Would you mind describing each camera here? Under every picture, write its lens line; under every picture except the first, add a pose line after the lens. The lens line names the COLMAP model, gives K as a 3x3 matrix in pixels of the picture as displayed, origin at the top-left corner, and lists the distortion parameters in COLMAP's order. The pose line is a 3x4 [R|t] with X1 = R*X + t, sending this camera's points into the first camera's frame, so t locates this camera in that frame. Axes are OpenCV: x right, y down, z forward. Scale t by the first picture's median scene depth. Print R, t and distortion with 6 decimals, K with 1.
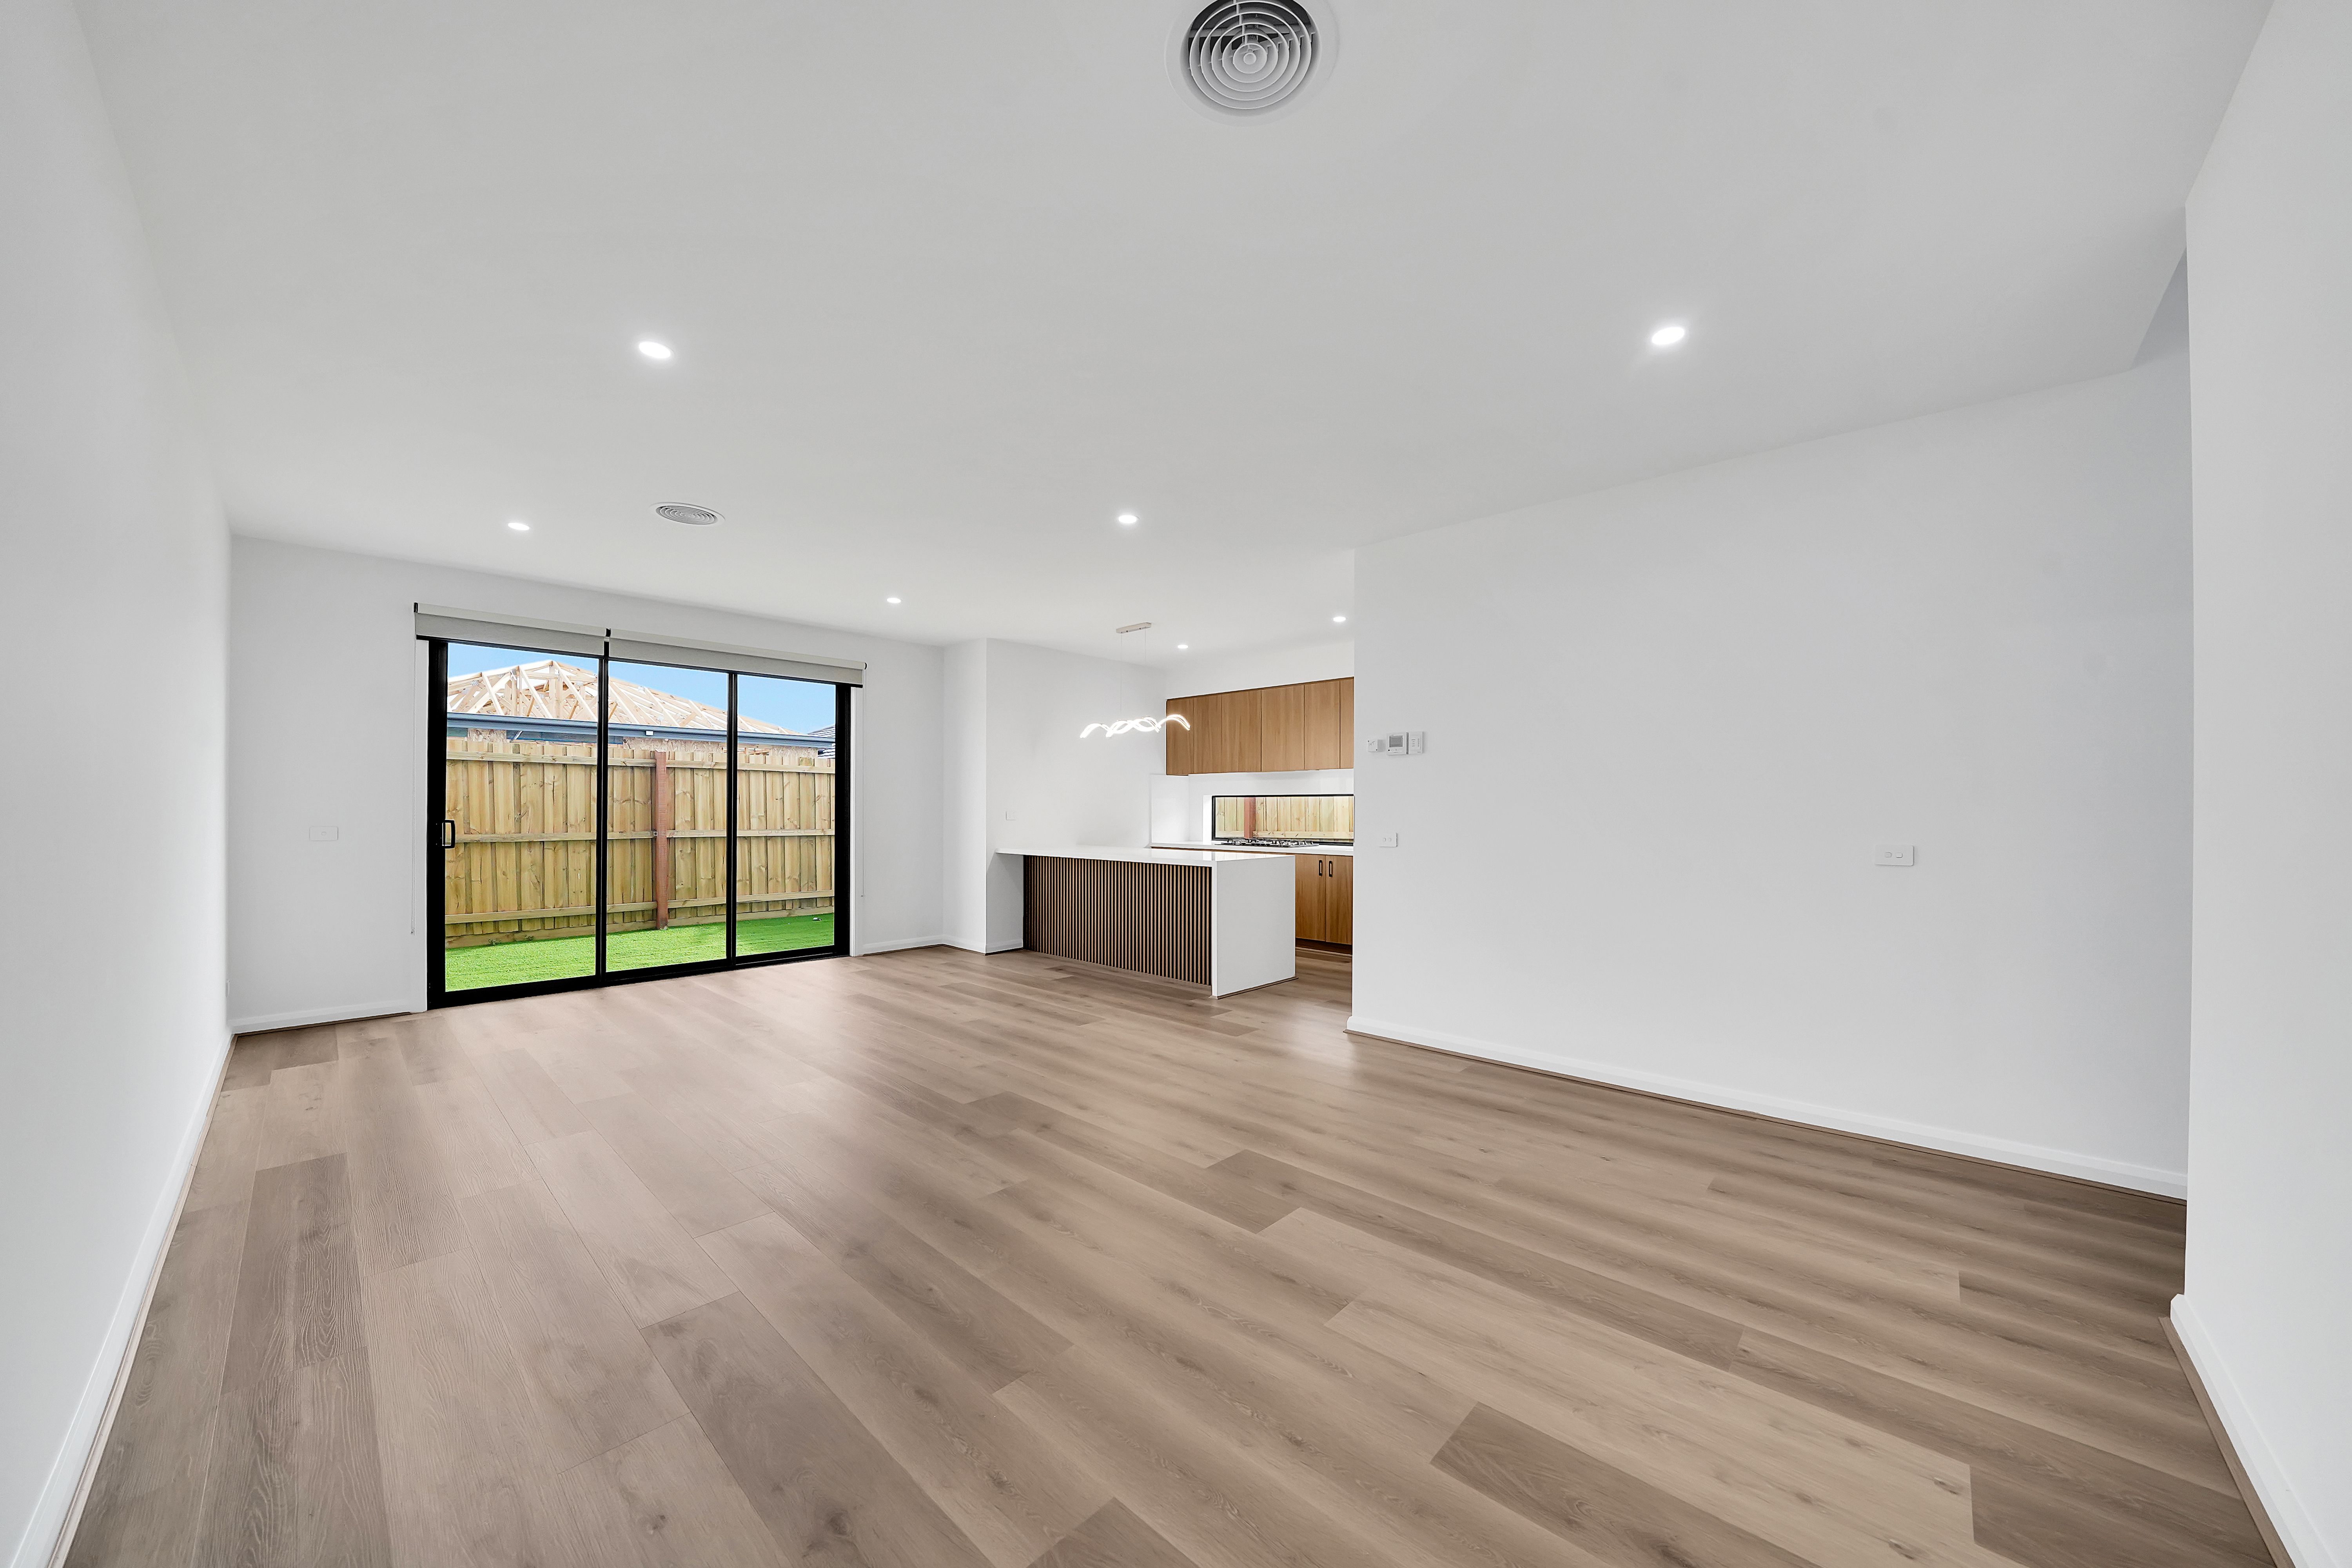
lens RADIAL K [[828.3, 0, 1187.8], [0, 828.3, 797.1], [0, 0, 1]] dist [-0.000392, -0.000017]
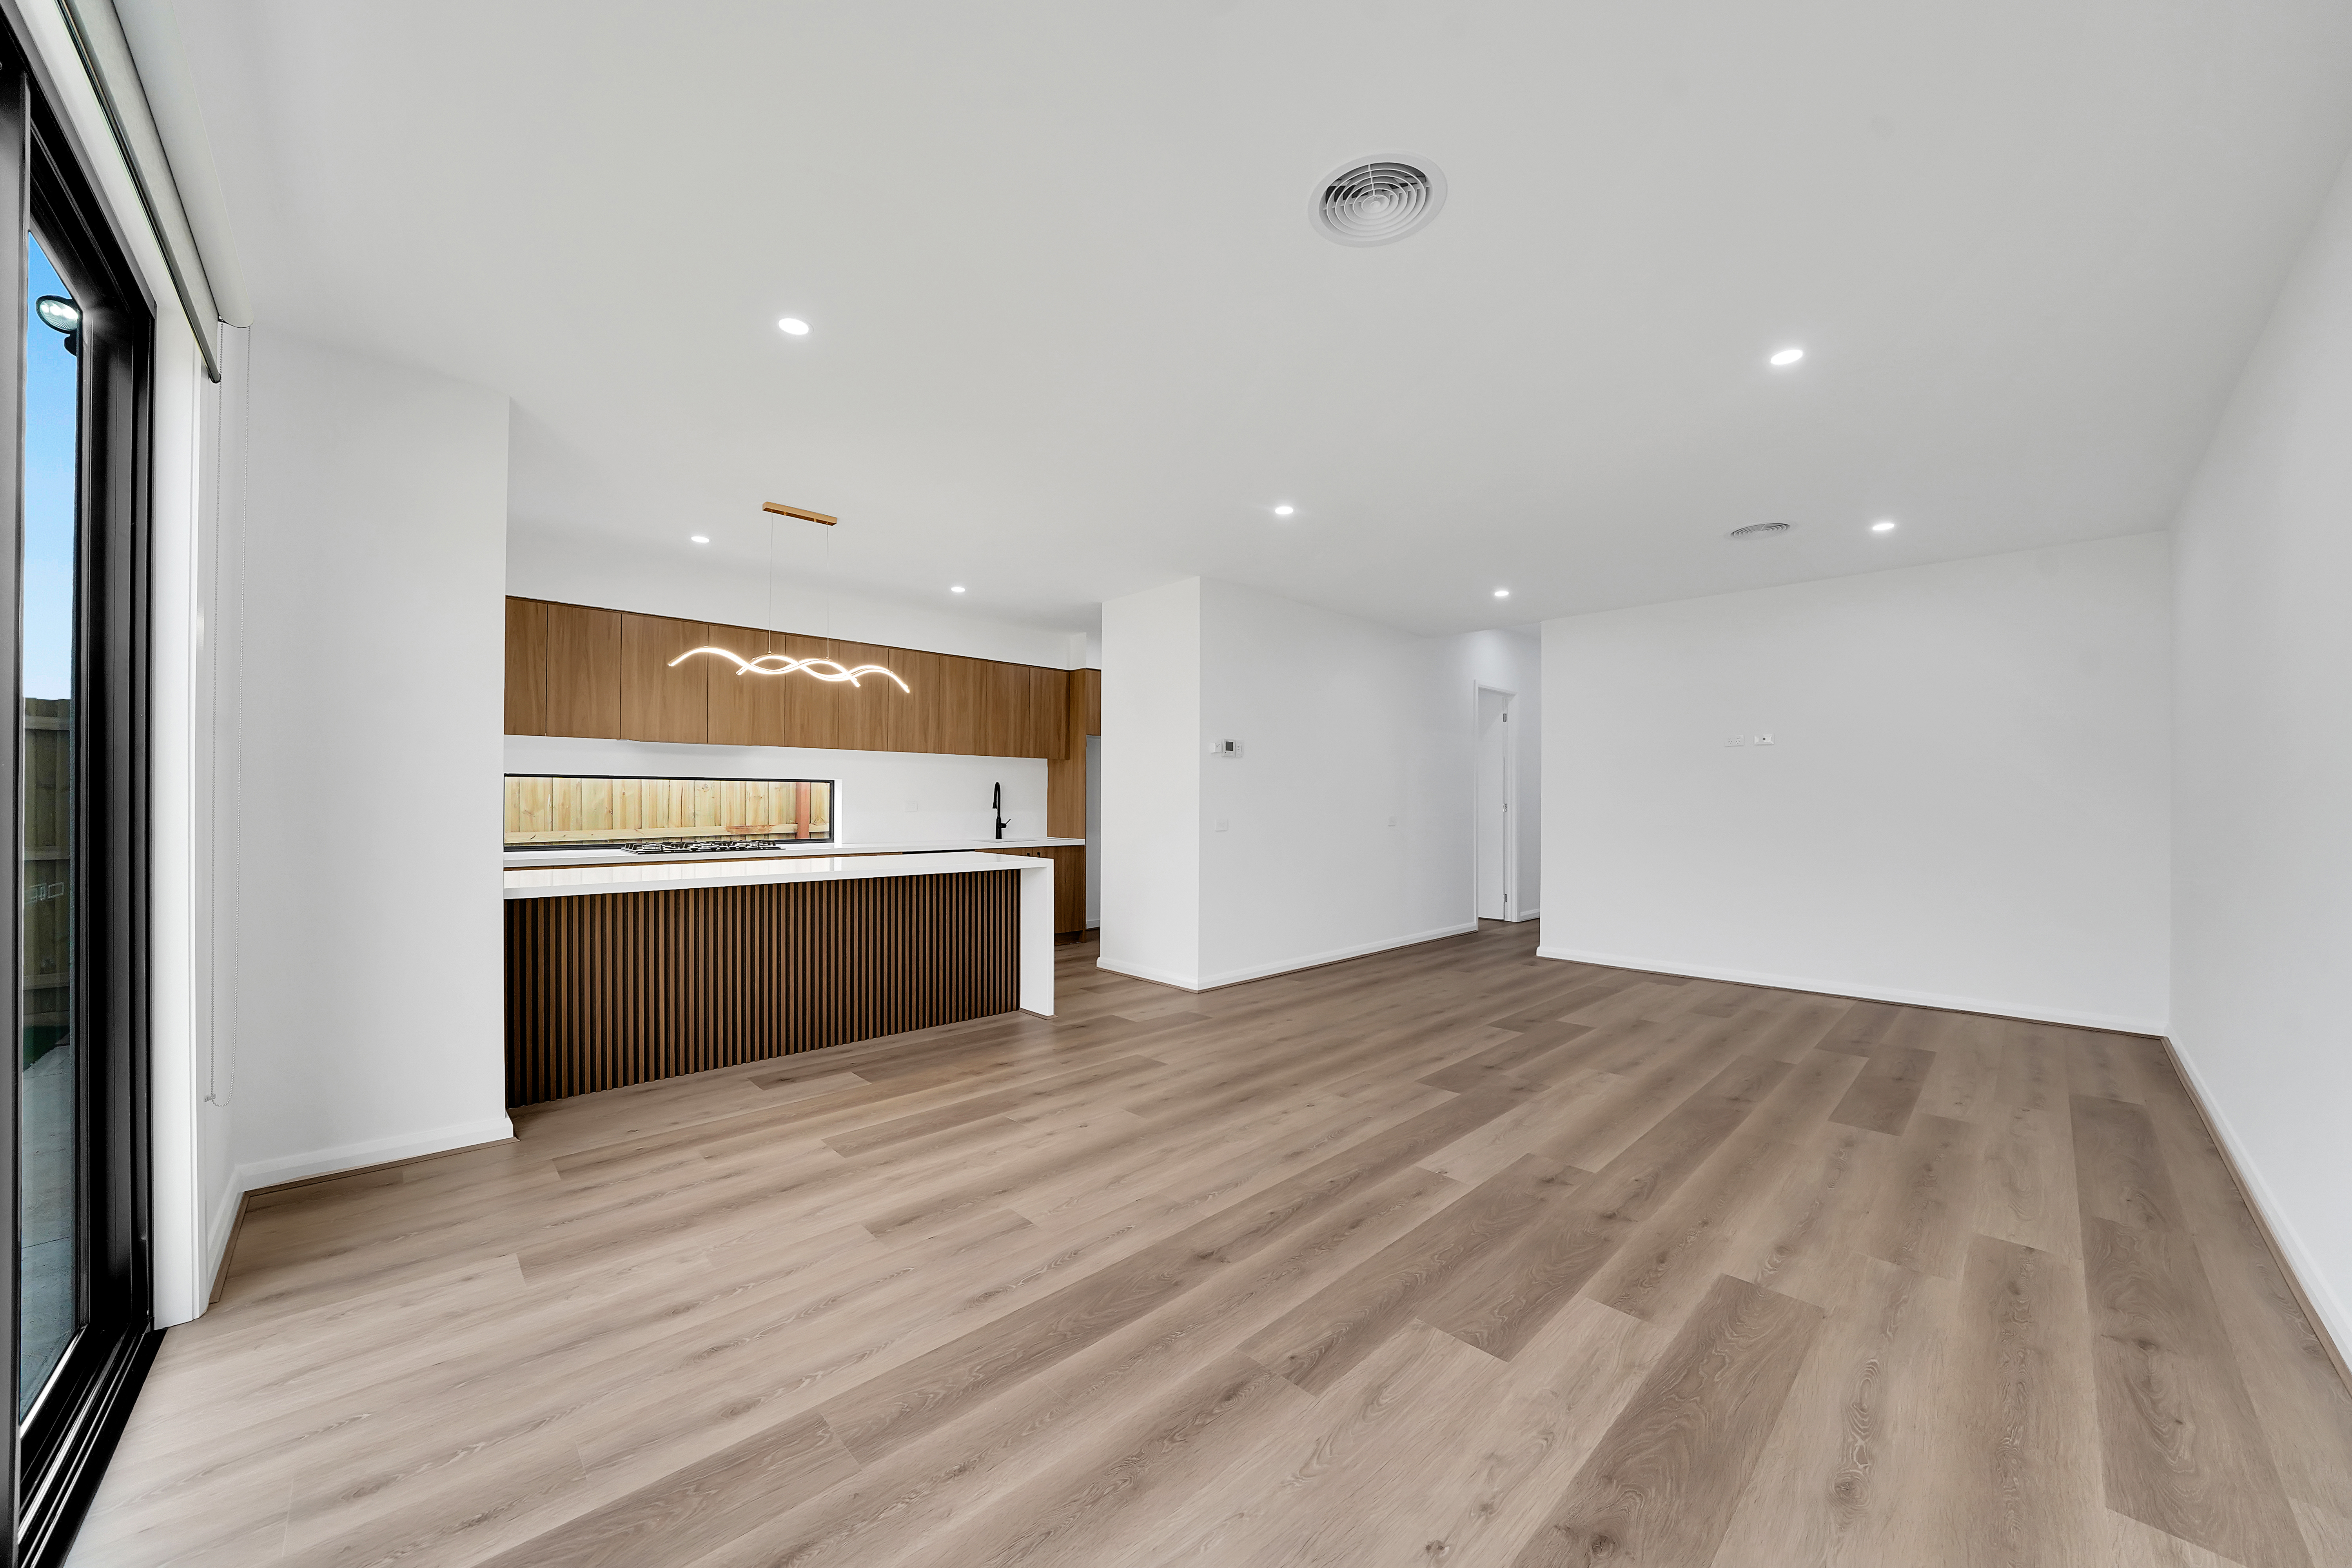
lens RADIAL K [[828.3, 0, 1187.8], [0, 828.3, 797.1], [0, 0, 1]] dist [-0.000392, -0.000017]
pose [[0.067663, -0.003471, 0.997702, -0.754701], [-0.019088, 0.999806, 0.004773, 0.003438], [-0.997526, -0.019367, 0.067584, 0.733253]]
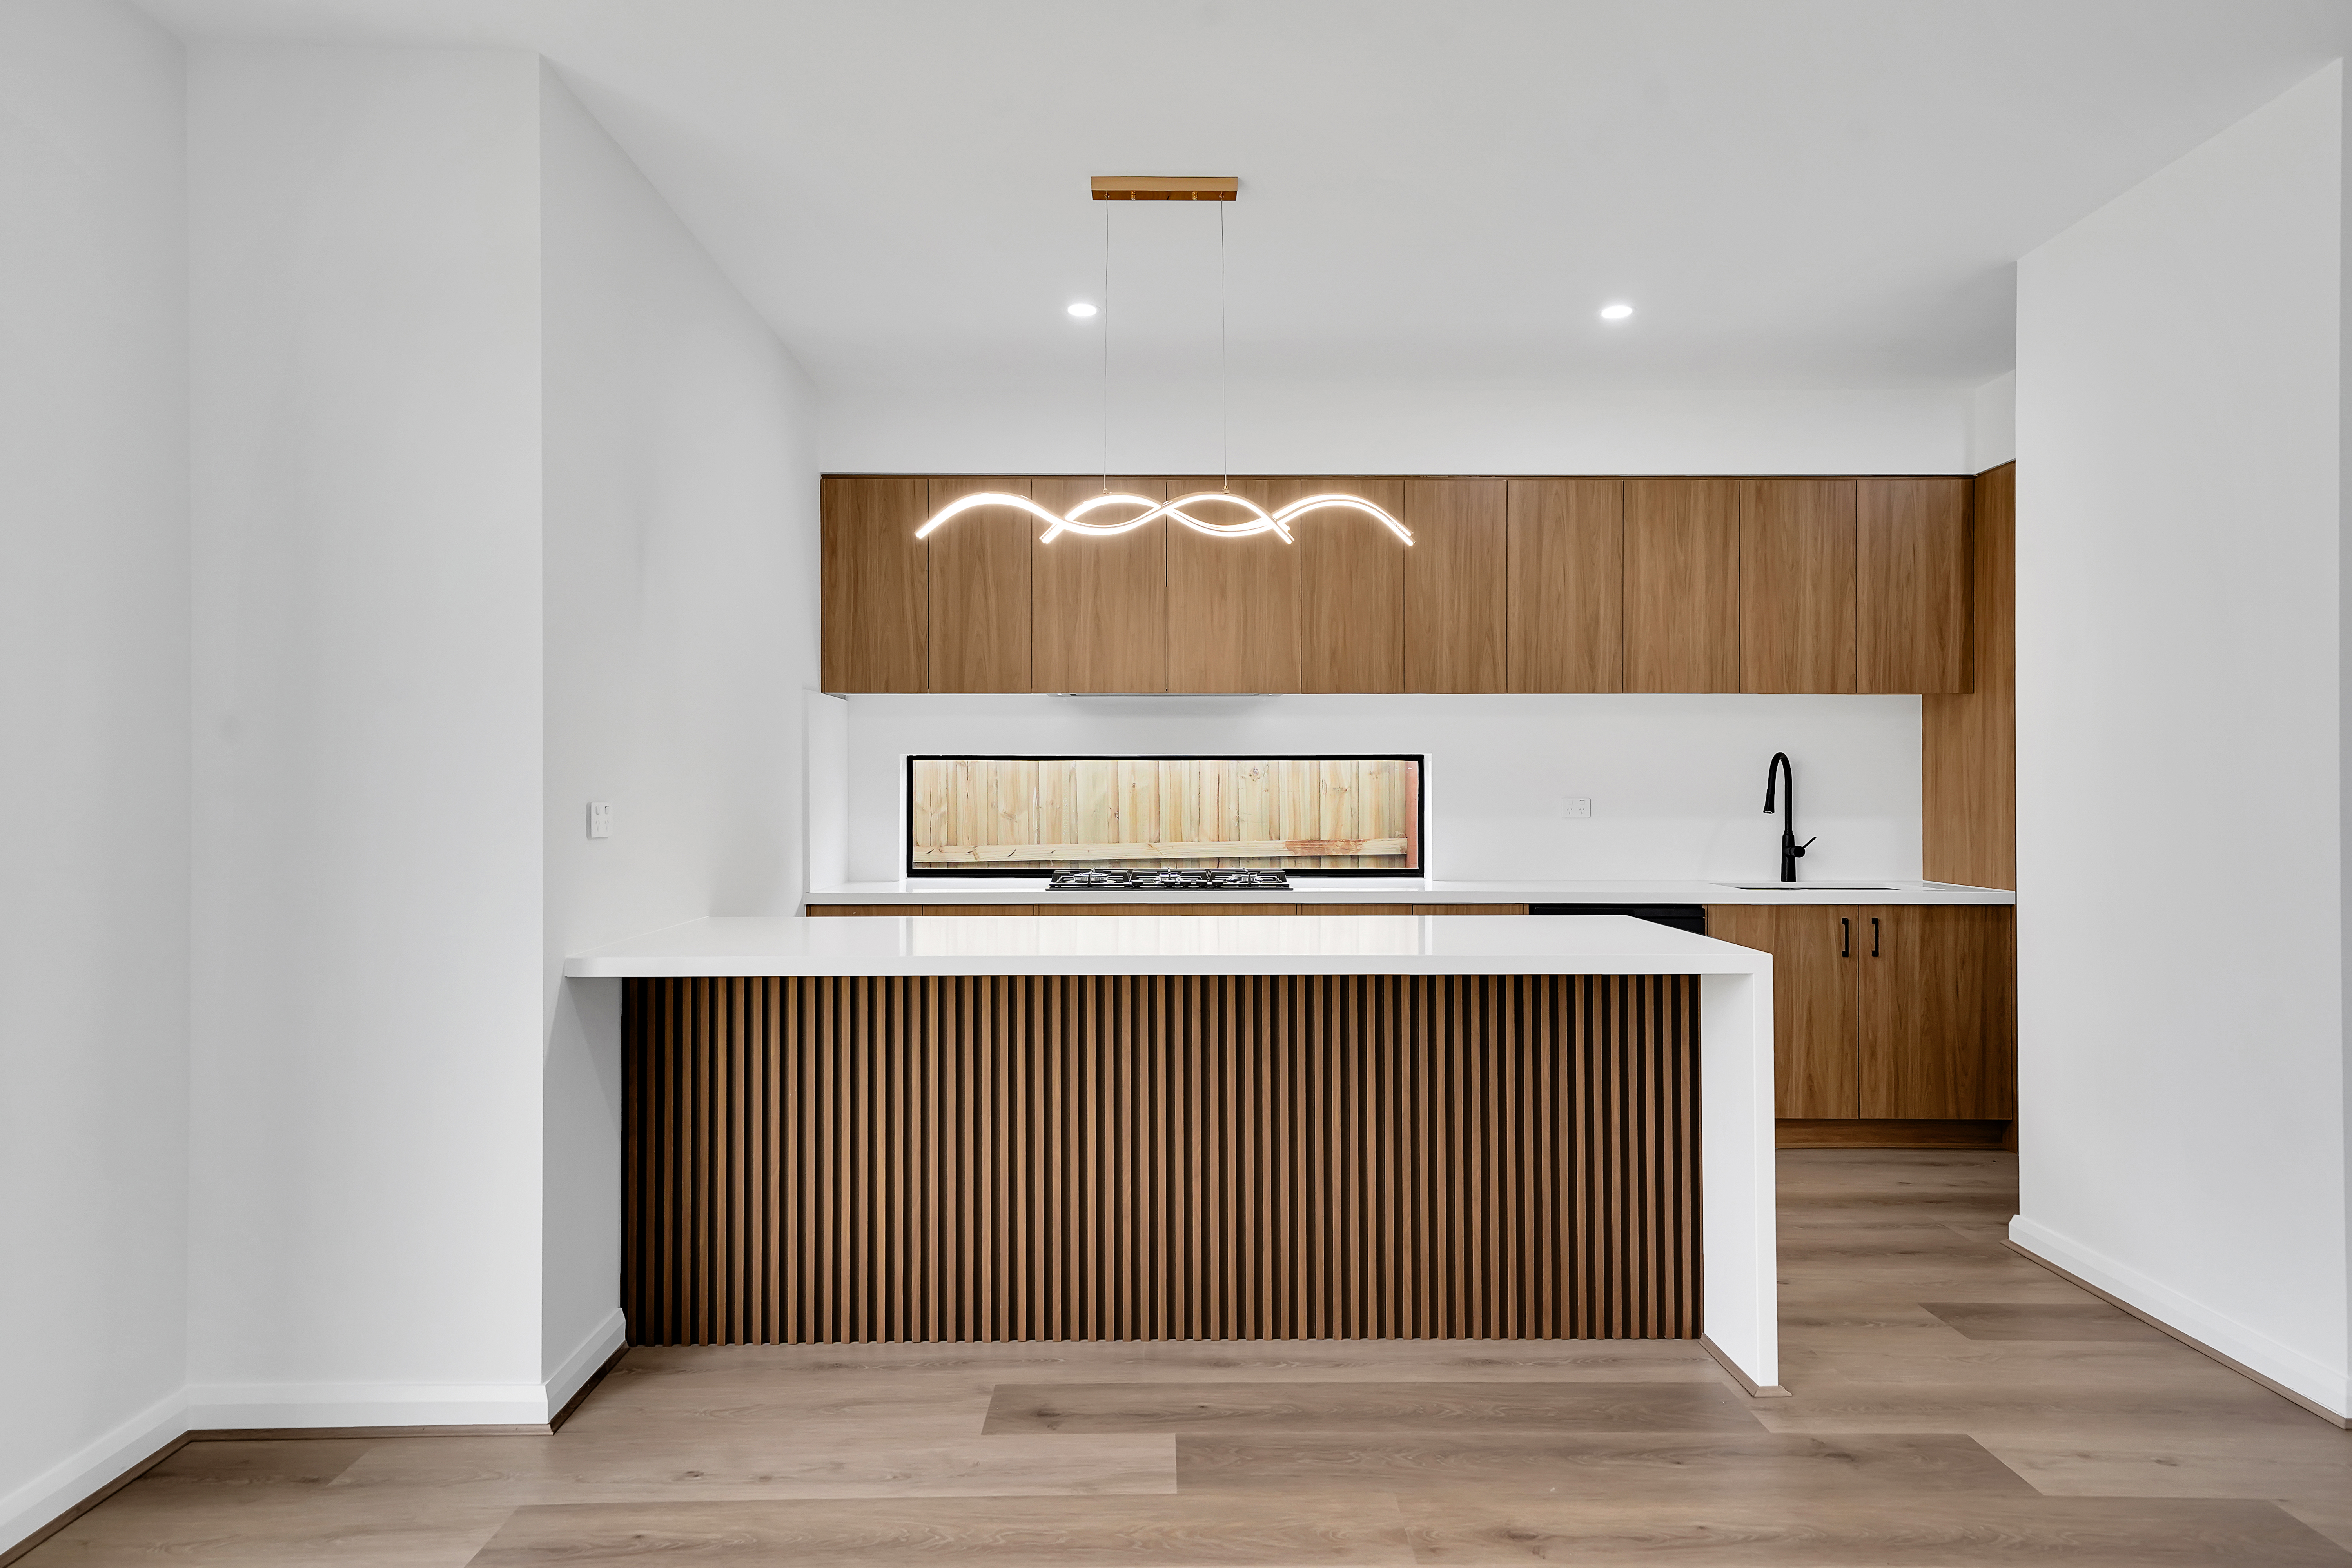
lens RADIAL K [[1383.1, 0, 1176.0], [0, 1383.1, 784.0], [0, 0, 1]] dist [0.020643, 0.001350]
pose [[0.734215, -0.004594, 0.678902, -0.449378], [-0.003949, 0.999931, 0.011037, 0.004729], [-0.678906, -0.010784, 0.734146, 0.699662]]
